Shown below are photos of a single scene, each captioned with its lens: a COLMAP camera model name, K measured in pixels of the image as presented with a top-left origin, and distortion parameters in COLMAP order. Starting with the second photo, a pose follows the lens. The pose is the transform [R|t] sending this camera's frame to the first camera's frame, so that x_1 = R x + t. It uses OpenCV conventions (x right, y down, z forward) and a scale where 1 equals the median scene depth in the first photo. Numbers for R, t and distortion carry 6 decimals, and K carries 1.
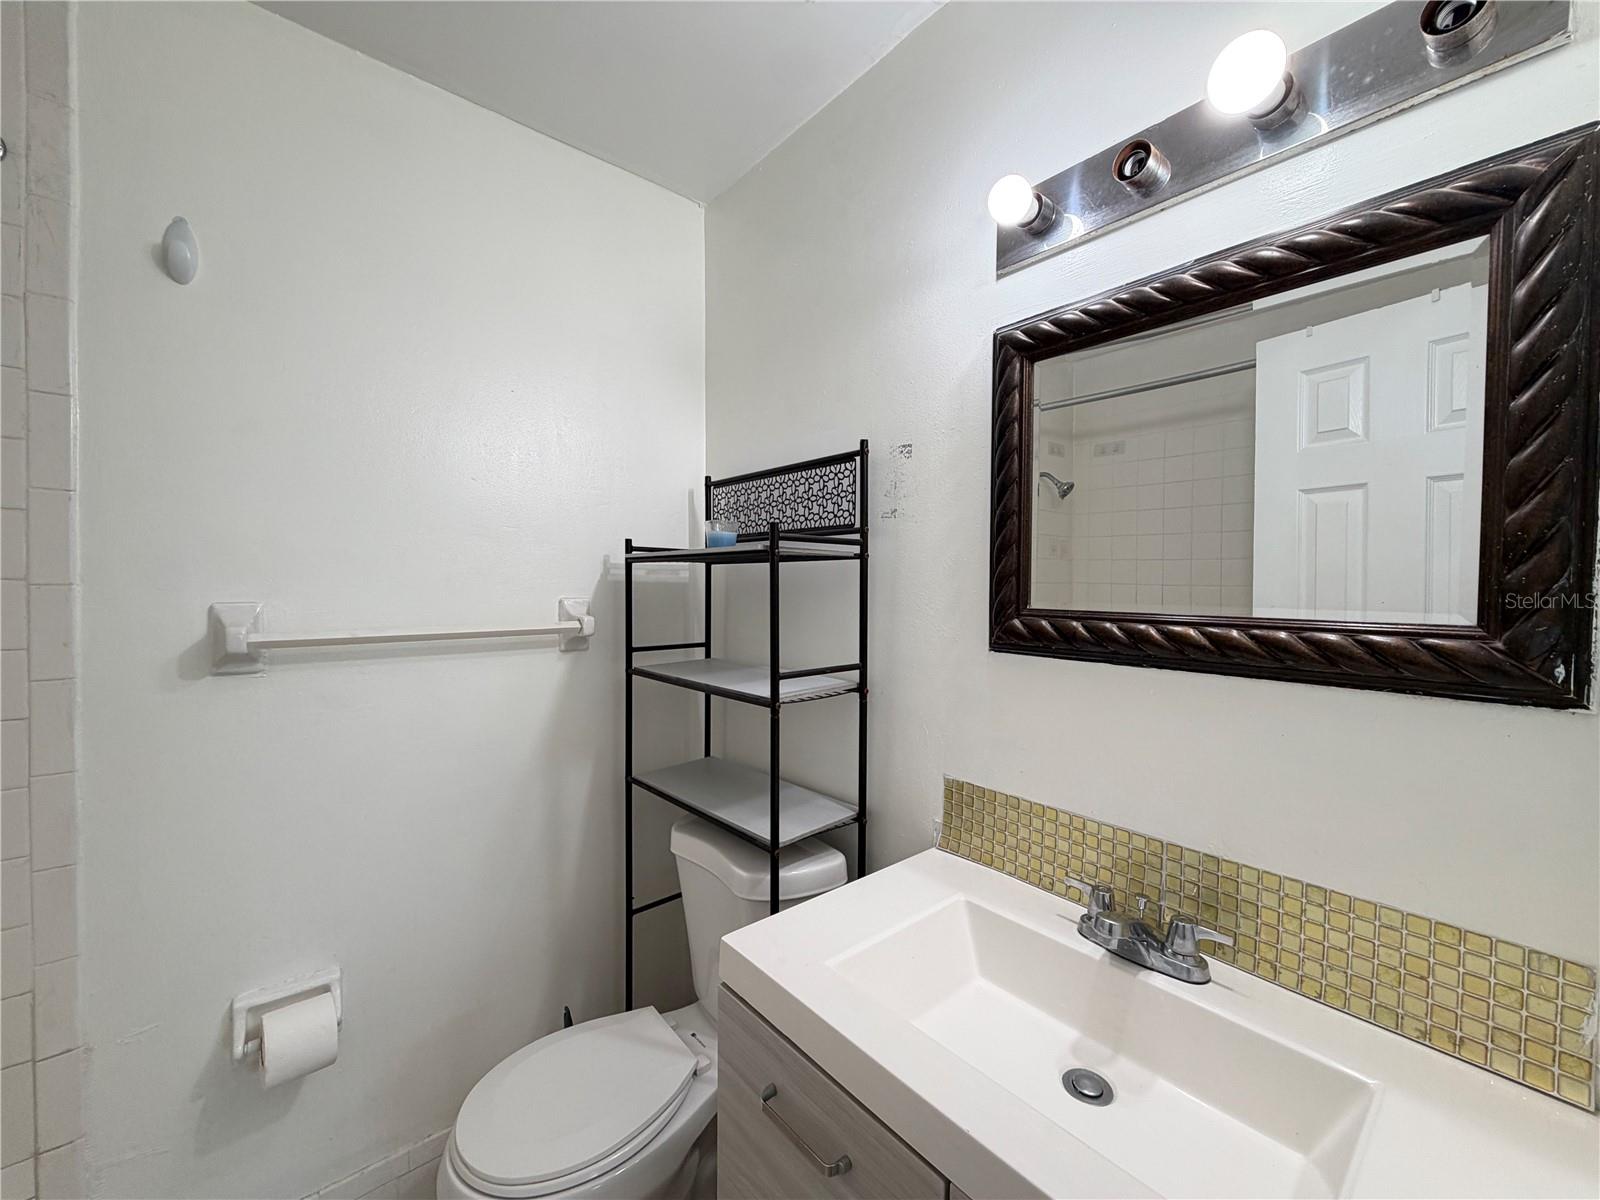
lens RADIAL K [[637.3, 0, 796.9], [0, 637.3, 600.6], [0, 0, 1]] dist [-0.000150, 0.000083]
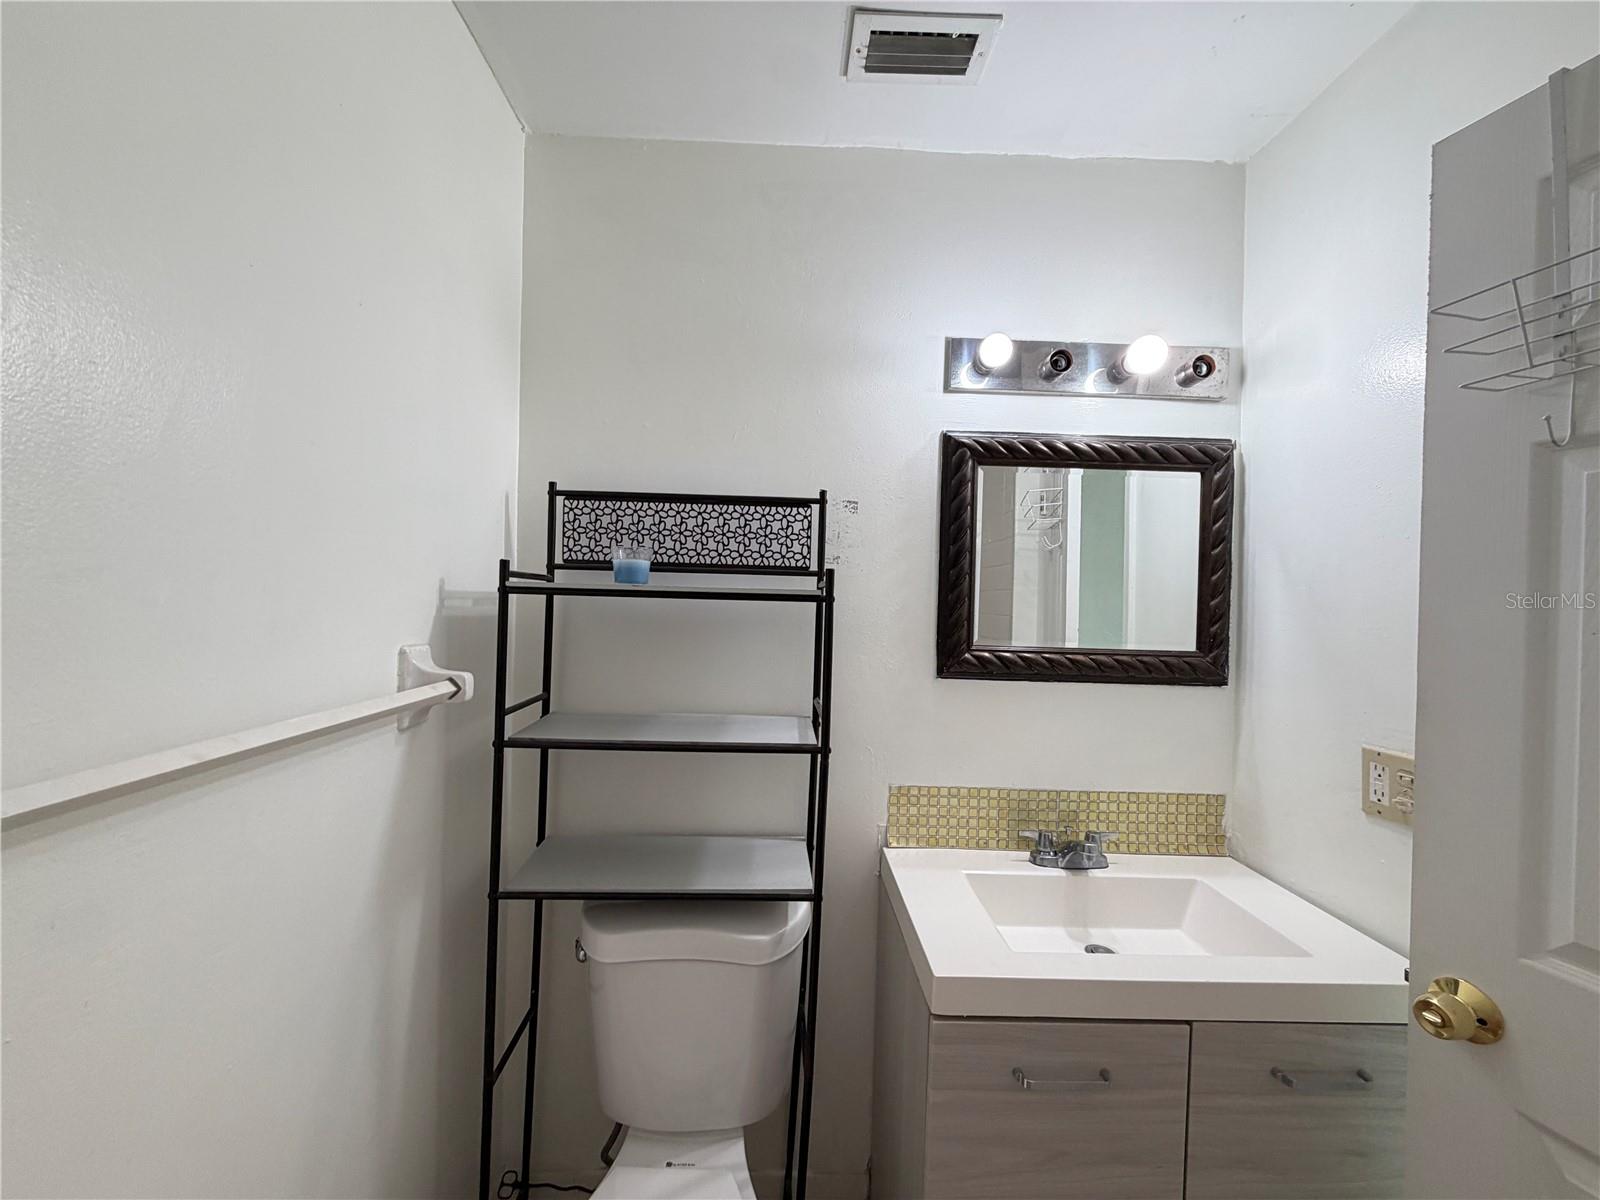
lens RADIAL K [[637.3, 0, 796.9], [0, 637.3, 600.6], [0, 0, 1]] dist [-0.000150, 0.000083]
pose [[0.627032, 0.011753, 0.778905, -0.931319], [-0.002436, 0.999911, -0.013127, -0.063129], [-0.778990, 0.006334, 0.627005, 0.440970]]
